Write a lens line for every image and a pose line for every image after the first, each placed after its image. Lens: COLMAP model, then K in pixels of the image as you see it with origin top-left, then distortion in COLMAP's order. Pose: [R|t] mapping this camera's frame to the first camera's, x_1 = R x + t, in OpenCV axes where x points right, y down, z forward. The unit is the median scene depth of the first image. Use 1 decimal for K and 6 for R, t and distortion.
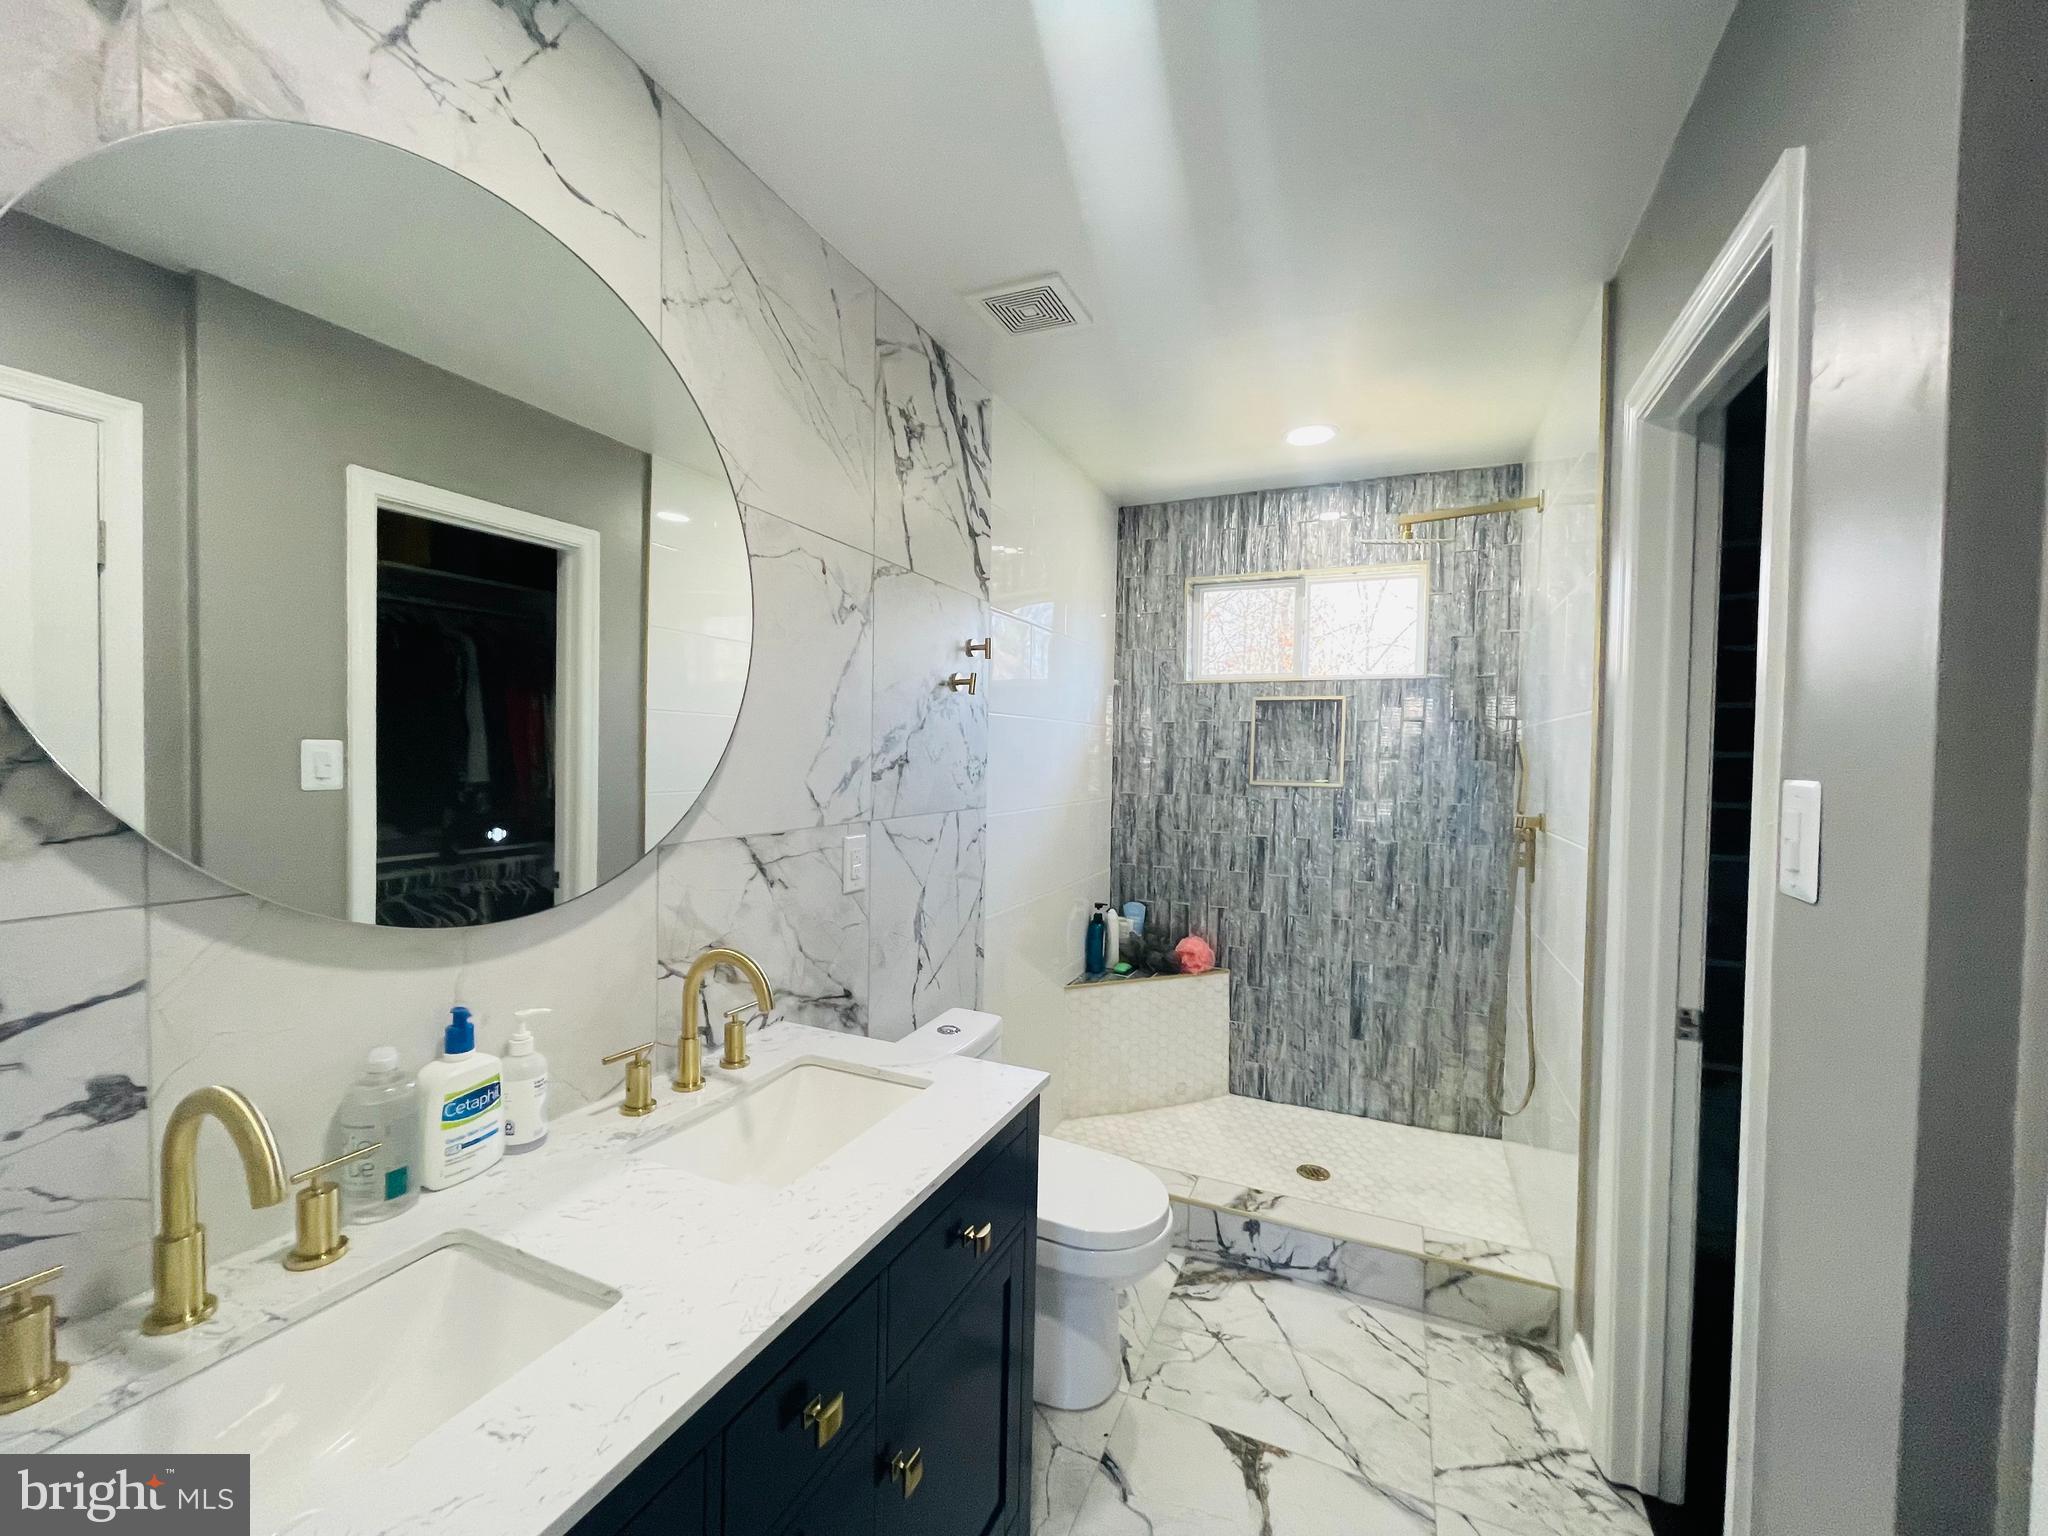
lens RADIAL K [[828.5, 0, 1021.0], [0, 828.5, 774.2], [0, 0, 1]] dist [-0.000465, -0.000349]
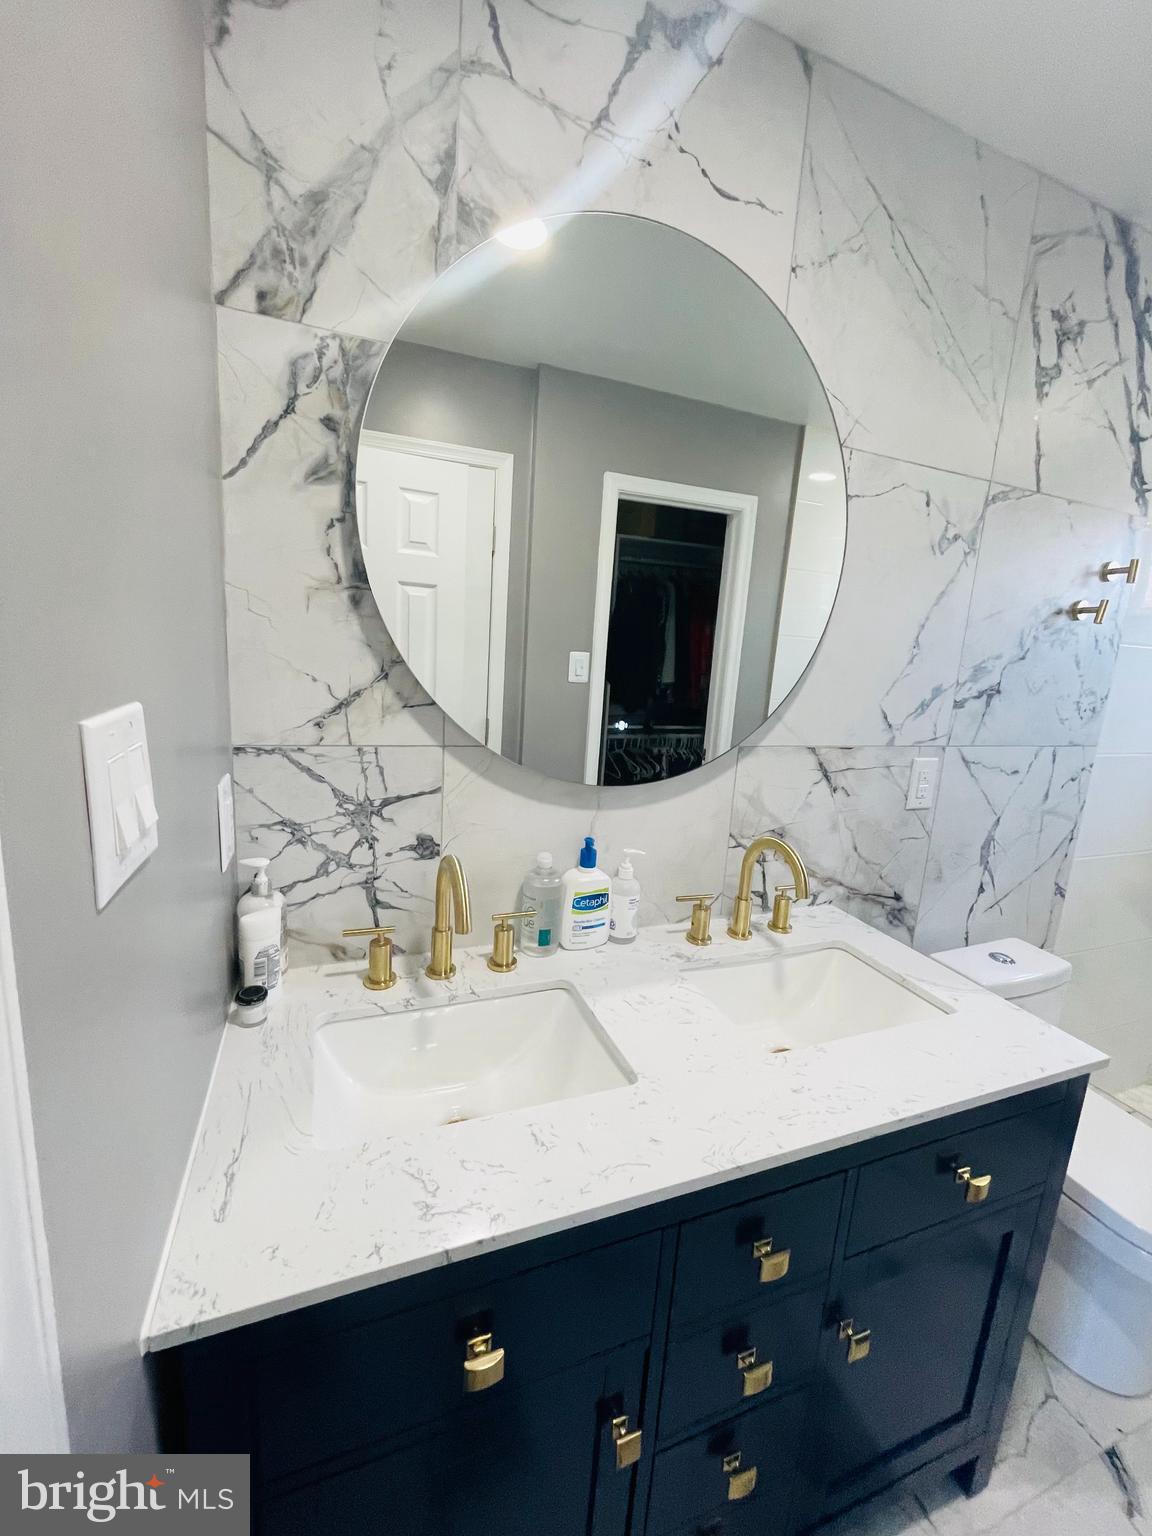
lens RADIAL K [[621.3, 0, 571.9], [0, 621.3, 759.4], [0, 0, 1]] dist [-0.000465, -0.000349]
pose [[0.711213, 0.151169, -0.686531, 0.029719], [-0.066842, 0.986722, 0.148024, -0.014294], [0.699792, -0.059387, 0.711874, 0.120559]]
